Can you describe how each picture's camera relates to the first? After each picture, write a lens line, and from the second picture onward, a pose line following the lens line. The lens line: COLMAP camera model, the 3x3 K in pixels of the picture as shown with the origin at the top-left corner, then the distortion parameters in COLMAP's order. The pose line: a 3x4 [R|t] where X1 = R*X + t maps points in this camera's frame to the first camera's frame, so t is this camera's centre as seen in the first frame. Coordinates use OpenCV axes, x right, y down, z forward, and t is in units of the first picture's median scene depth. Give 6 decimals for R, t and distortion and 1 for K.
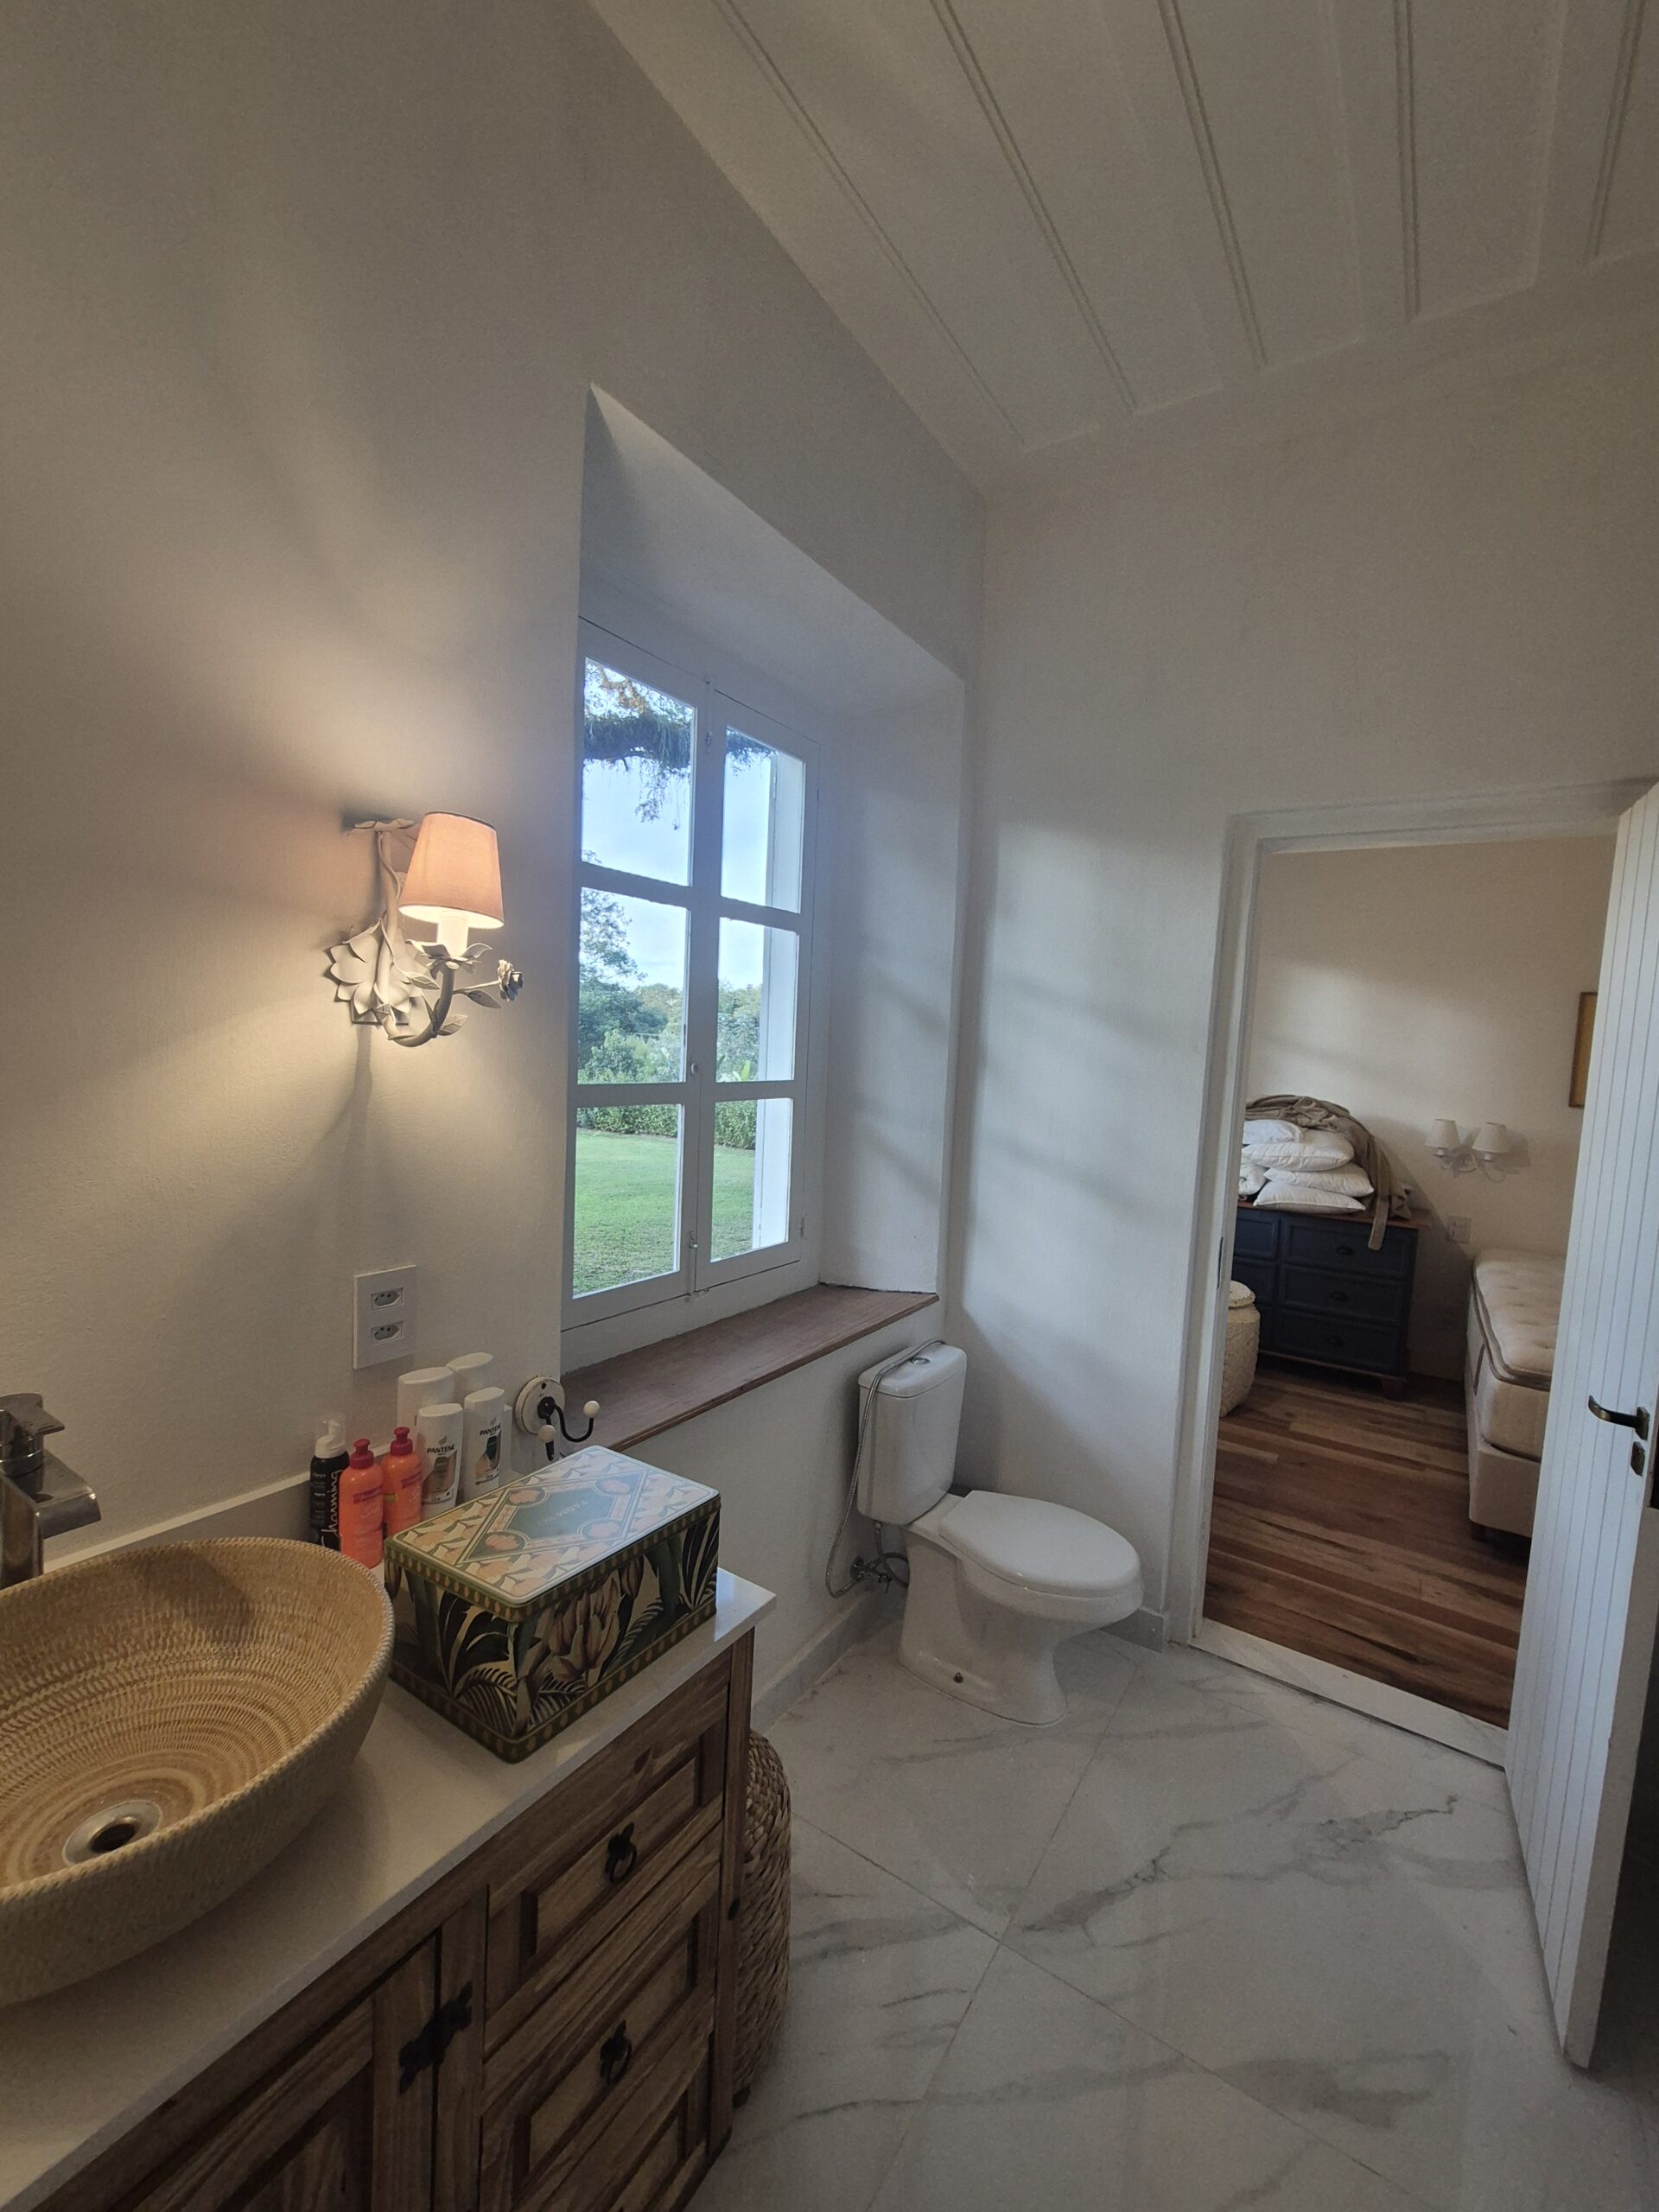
lens RADIAL K [[923.9, 0, 826.9], [0, 923.9, 1111.5], [0, 0, 1]] dist [0.007947, 0.000191]
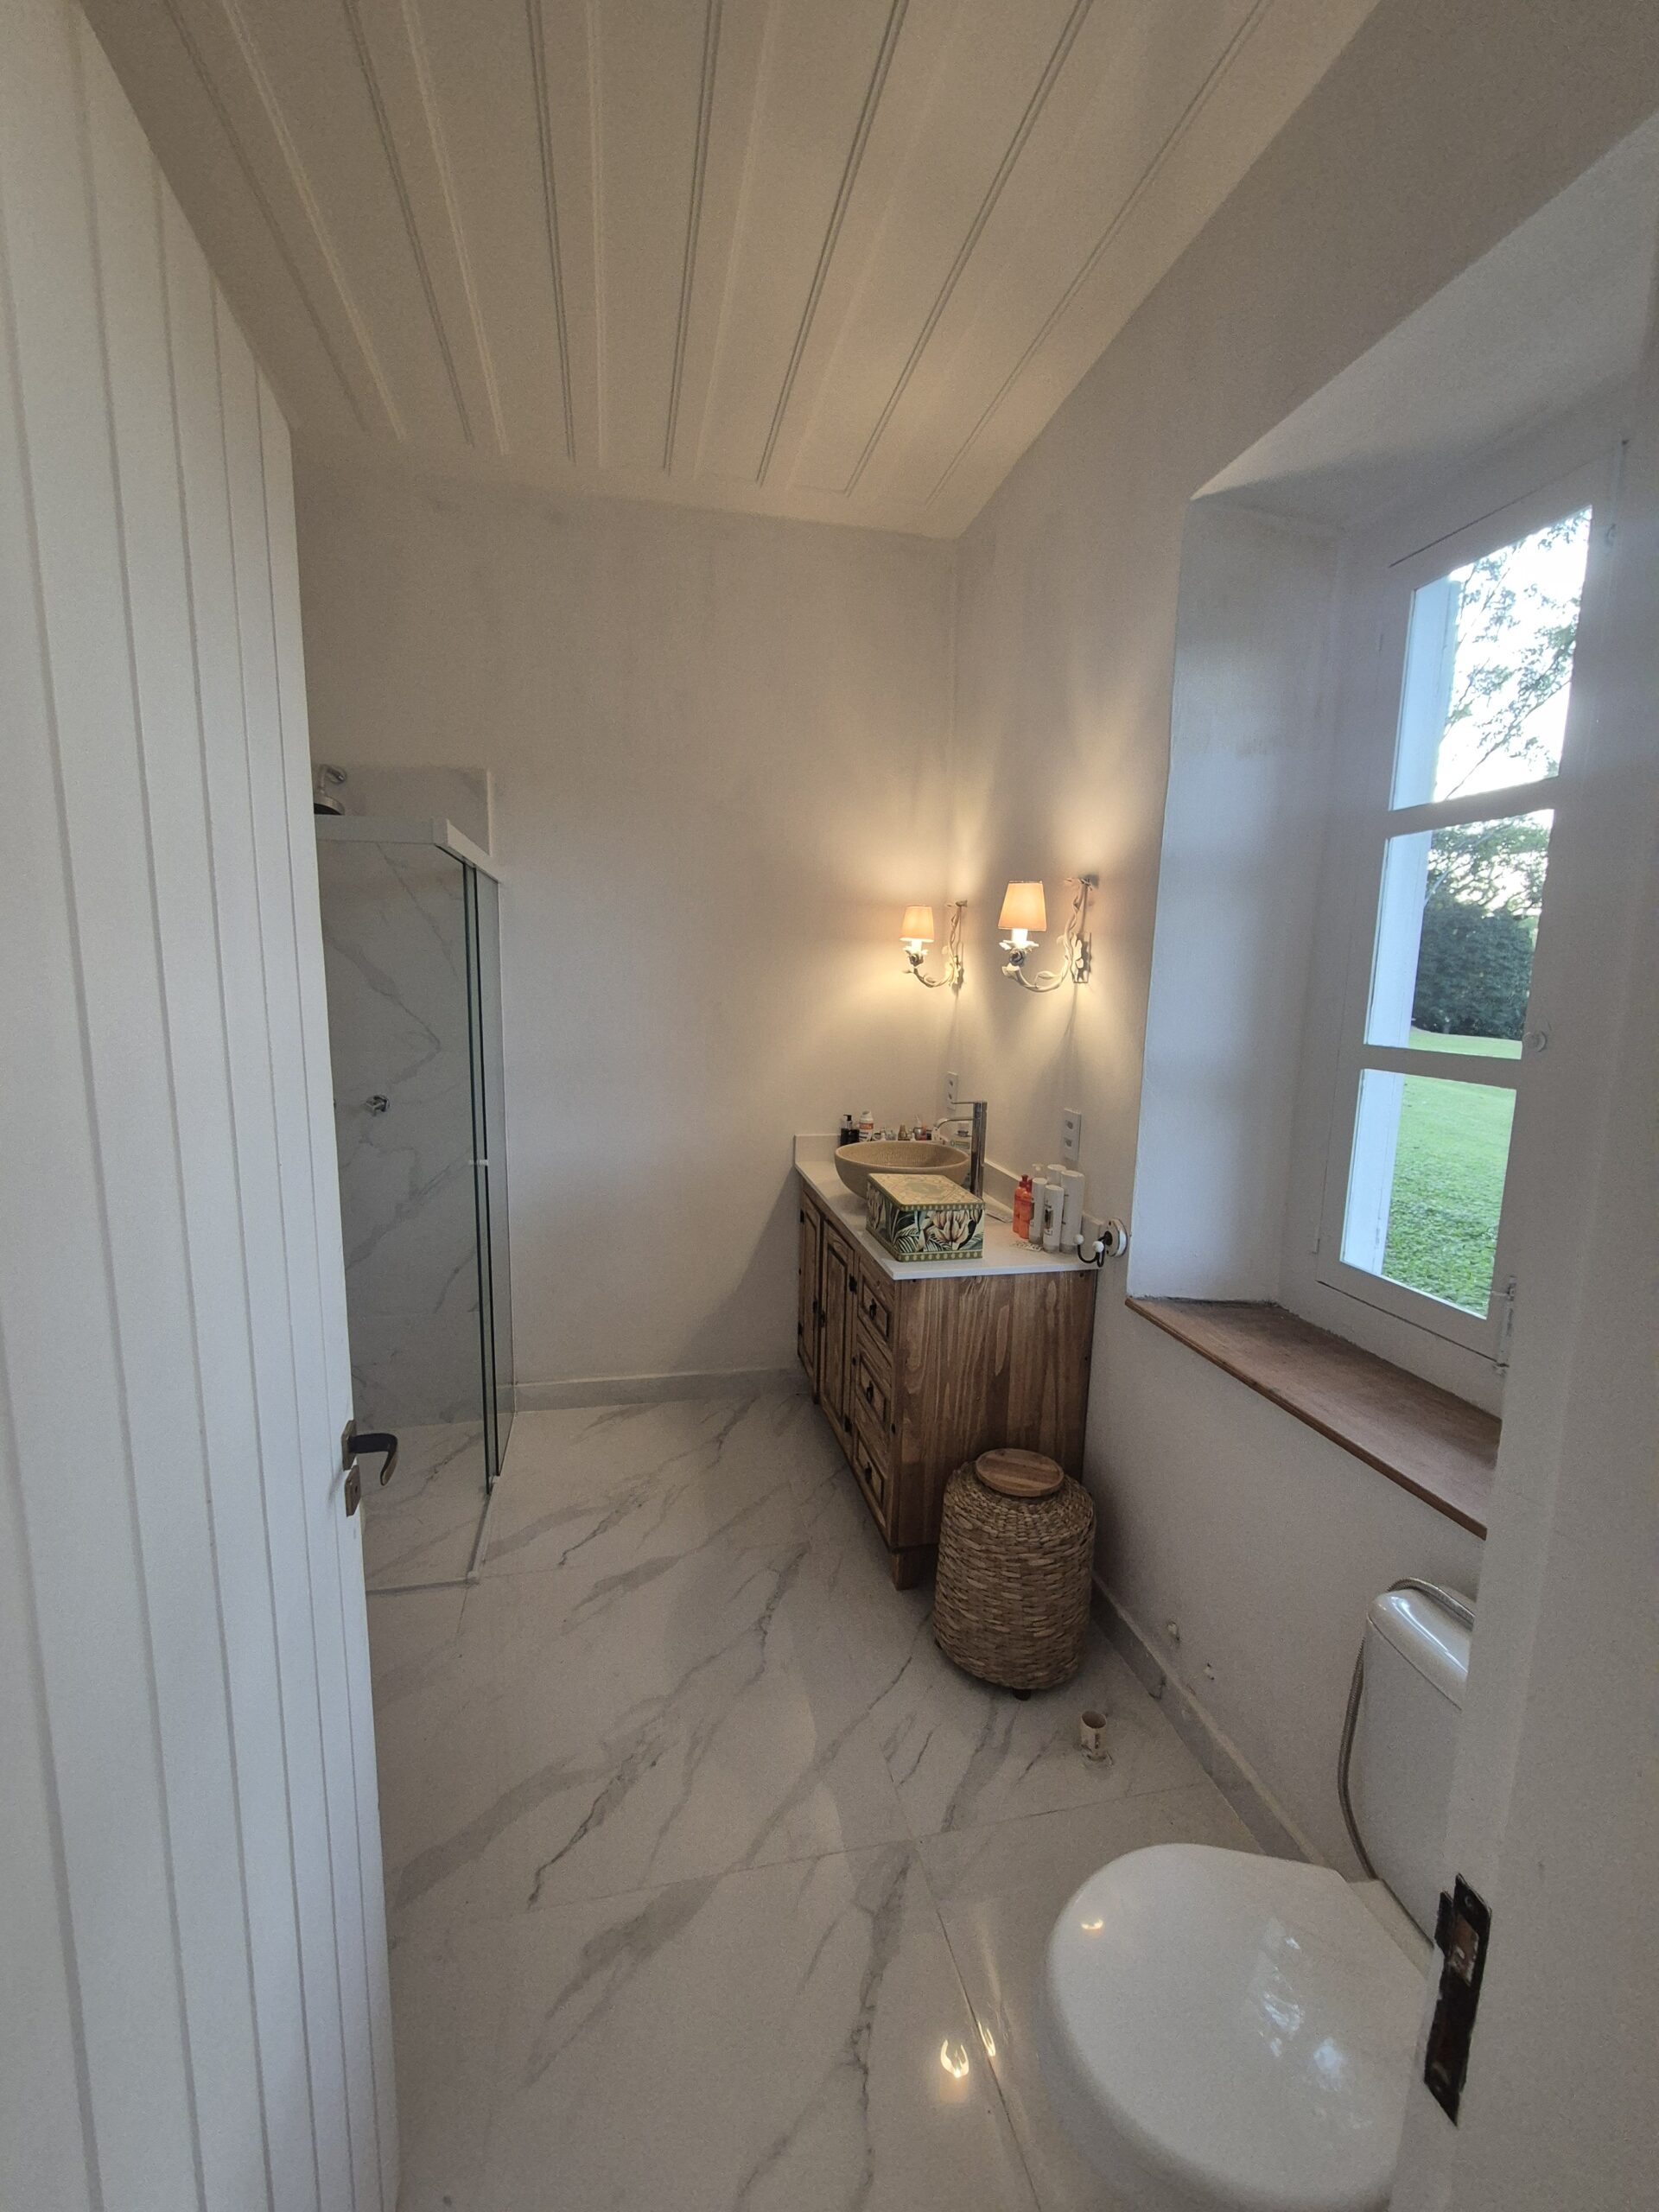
lens RADIAL K [[923.9, 0, 828.2], [0, 923.9, 1114.6], [0, 0, 1]] dist [0.007947, 0.000191]
pose [[-0.680163, 0.047873, -0.731496, 0.998687], [-0.115326, 0.978452, 0.171267, -0.071919], [0.723933, 0.200850, -0.659985, 1.493059]]
